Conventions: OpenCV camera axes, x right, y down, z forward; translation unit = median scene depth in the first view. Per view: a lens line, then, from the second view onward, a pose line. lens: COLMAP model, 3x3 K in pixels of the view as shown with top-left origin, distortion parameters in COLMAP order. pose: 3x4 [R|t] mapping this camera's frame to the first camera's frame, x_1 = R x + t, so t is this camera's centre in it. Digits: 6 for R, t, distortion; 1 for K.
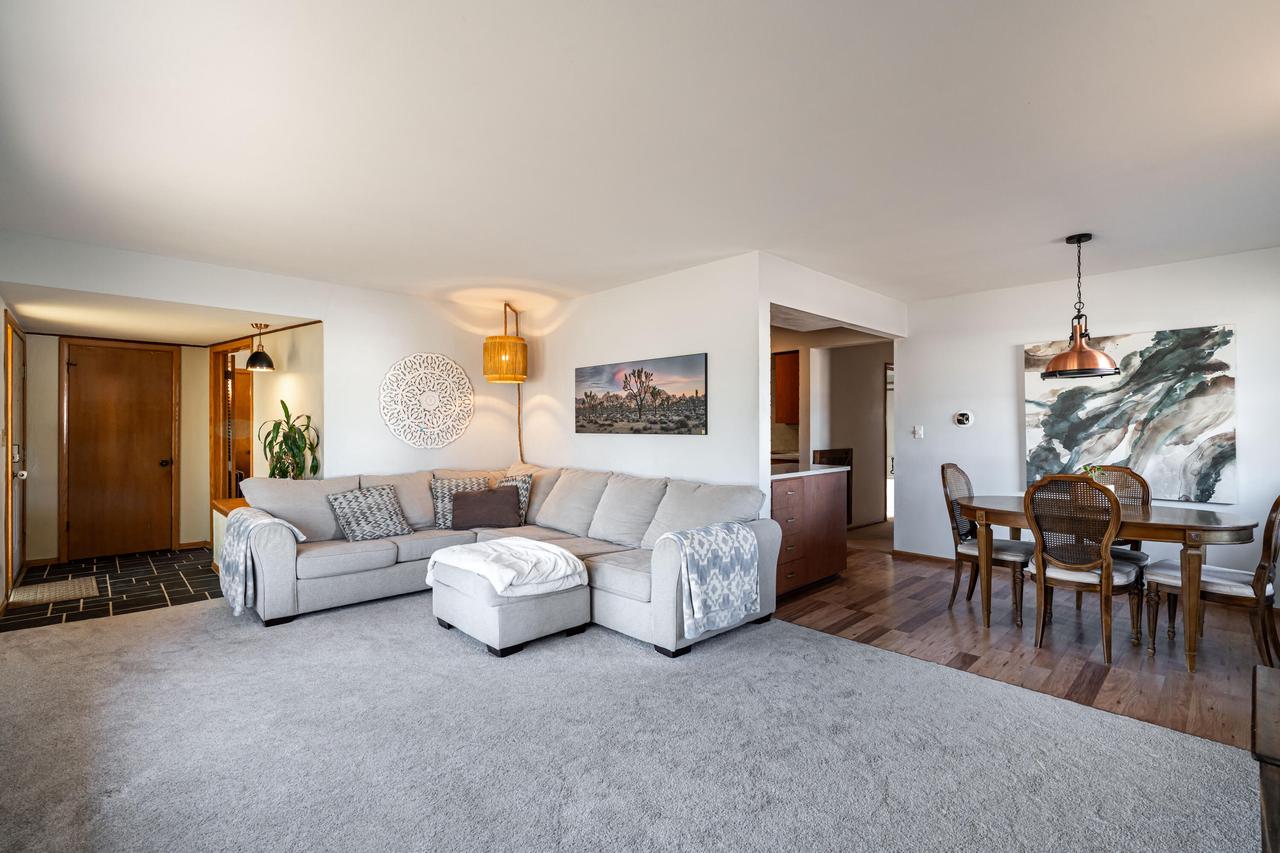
lens RADIAL K [[587.0, 0, 639.6], [0, 587.0, 425.7], [0, 0, 1]] dist [-0.000053, 0.000748]
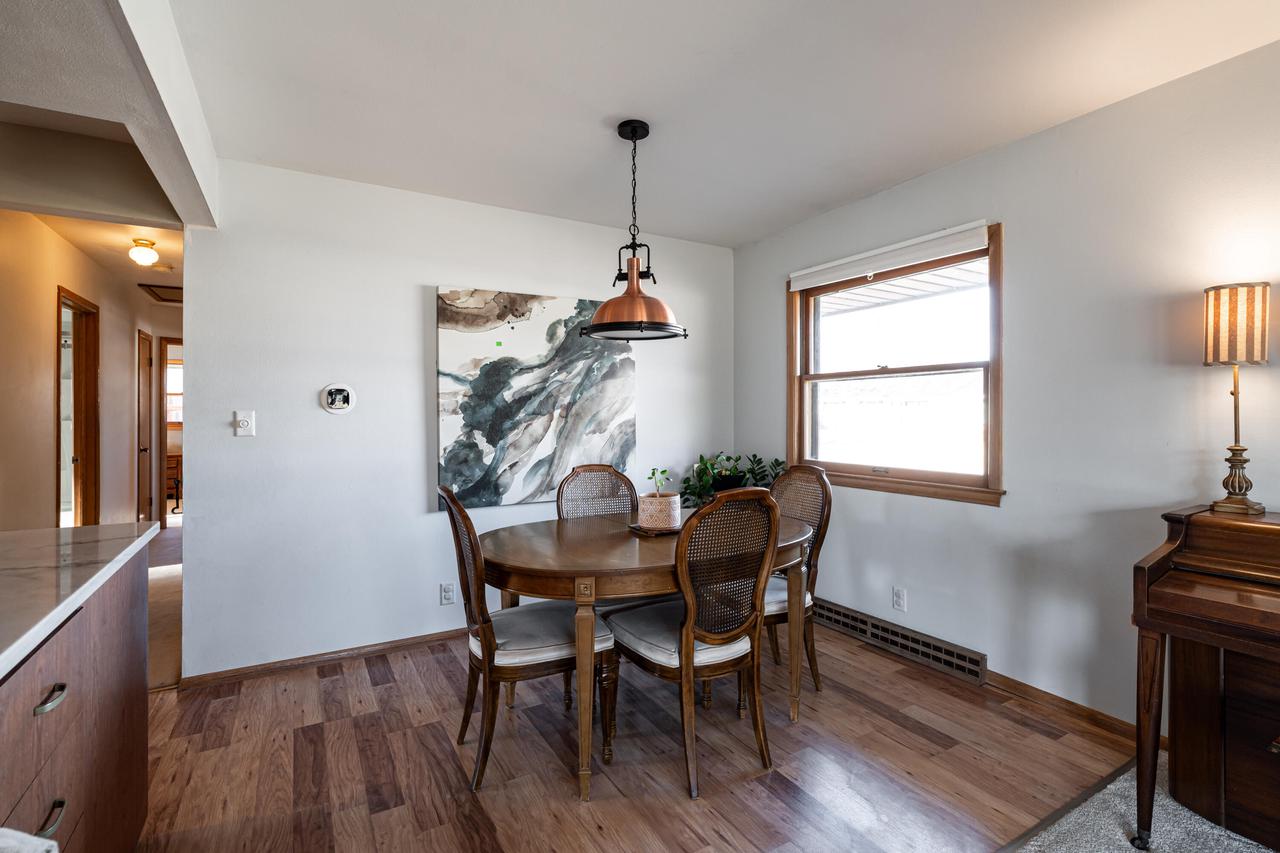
lens RADIAL K [[587.0, 0, 646.1], [0, 587.0, 411.4], [0, 0, 1]] dist [-0.000053, 0.000748]
pose [[0.226965, 0.008004, 0.973870, 0.079723], [0.002061, 0.999960, -0.008699, 0.007009], [-0.973901, 0.003981, 0.226939, 0.660205]]
